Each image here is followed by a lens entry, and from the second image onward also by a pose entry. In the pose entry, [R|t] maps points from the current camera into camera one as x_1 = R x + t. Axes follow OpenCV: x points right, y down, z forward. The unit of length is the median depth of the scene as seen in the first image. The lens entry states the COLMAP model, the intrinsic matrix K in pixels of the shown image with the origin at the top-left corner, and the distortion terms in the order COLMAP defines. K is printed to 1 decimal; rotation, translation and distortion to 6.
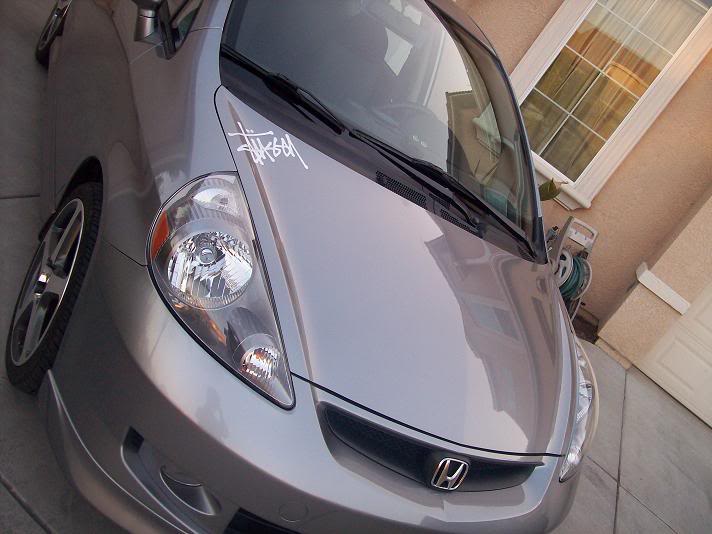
lens RADIAL K [[752.4, 0, 357.4], [0, 752.4, 253.4], [0, 0, 1]] dist [-0.119946, -0.003544]
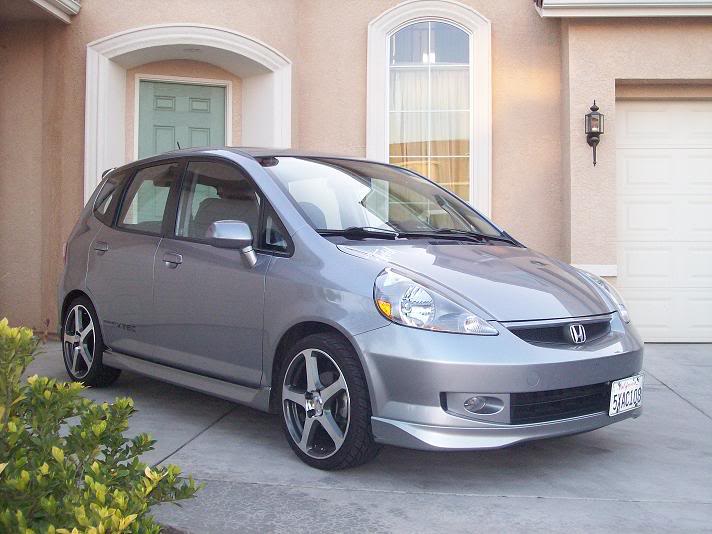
lens RADIAL K [[933.6, 0, 356.0], [0, 933.6, 267.0], [0, 0, 1]] dist [-0.122370, 0.016117]
pose [[0.790372, -0.560993, 0.246169, -0.630462], [0.605049, 0.777811, -0.170073, 0.187048], [-0.096063, 0.283365, 0.954189, -0.942084]]
